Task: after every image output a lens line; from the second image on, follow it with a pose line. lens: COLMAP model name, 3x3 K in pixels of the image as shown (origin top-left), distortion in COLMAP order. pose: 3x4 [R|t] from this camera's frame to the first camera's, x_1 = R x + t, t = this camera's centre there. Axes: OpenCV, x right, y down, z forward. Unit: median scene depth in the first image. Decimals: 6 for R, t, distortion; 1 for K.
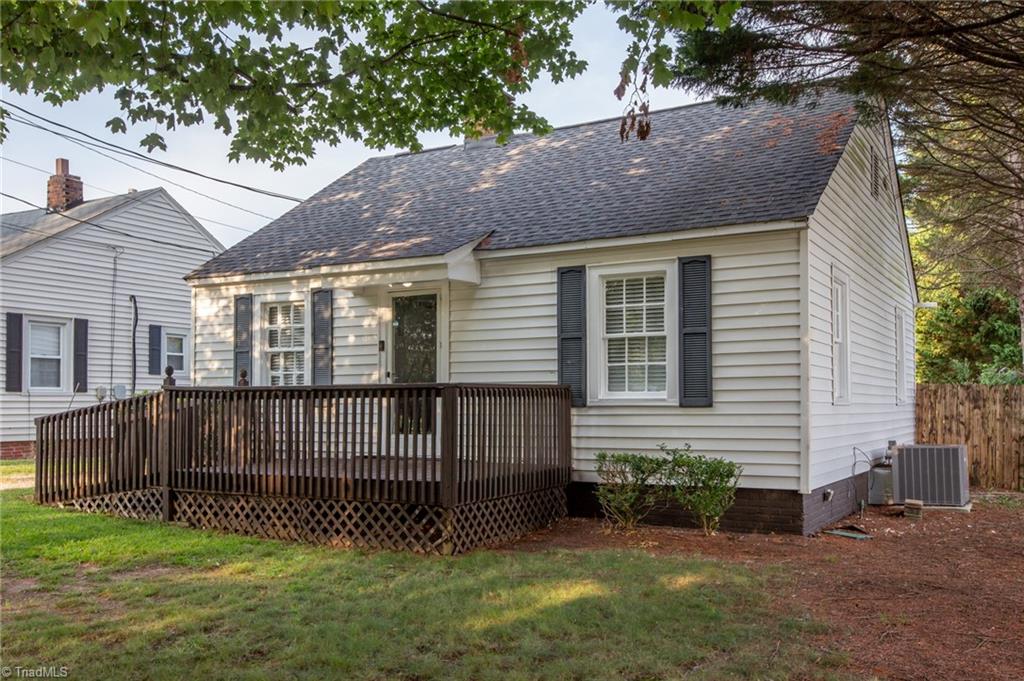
lens RADIAL K [[919.8, 0, 512.0], [0, 919.8, 340.5], [0, 0, 1]] dist [0.038890, 0.003226]
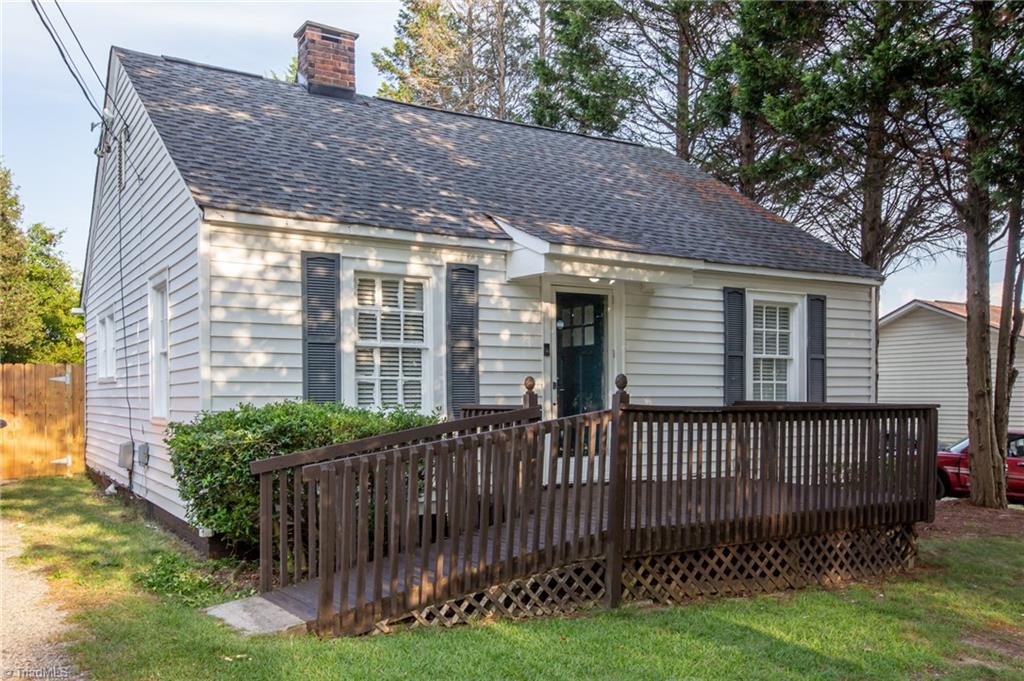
lens RADIAL K [[882.5, 0, 512.0], [0, 882.5, 340.5], [0, 0, 1]] dist [0.006364, 0.003996]
pose [[0.482826, 0.058685, 0.873748, -0.916808], [-0.060078, 0.997621, -0.033806, 0.028685], [-0.873653, -0.036170, 0.485203, 0.713510]]
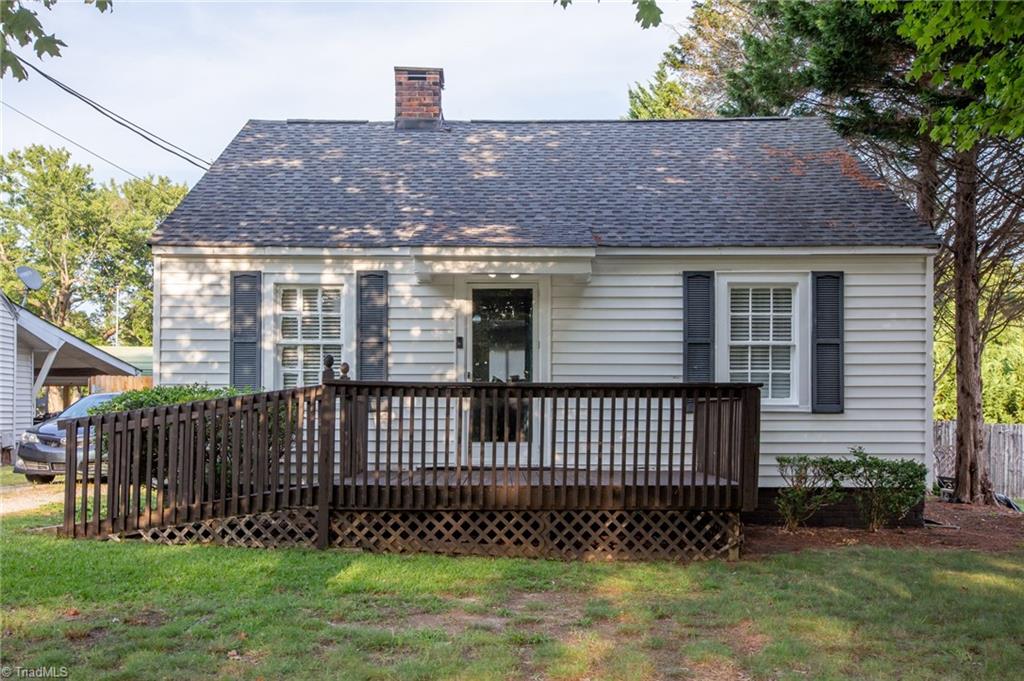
lens RADIAL K [[988.5, 0, 512.0], [0, 988.5, 340.5], [0, 0, 1]] dist [0.001594, 0.102451]
pose [[0.872902, 0.047787, 0.485550, -0.612960], [-0.039255, 0.998844, -0.027734, 0.031139], [-0.486315, 0.005149, 0.873769, 0.160484]]
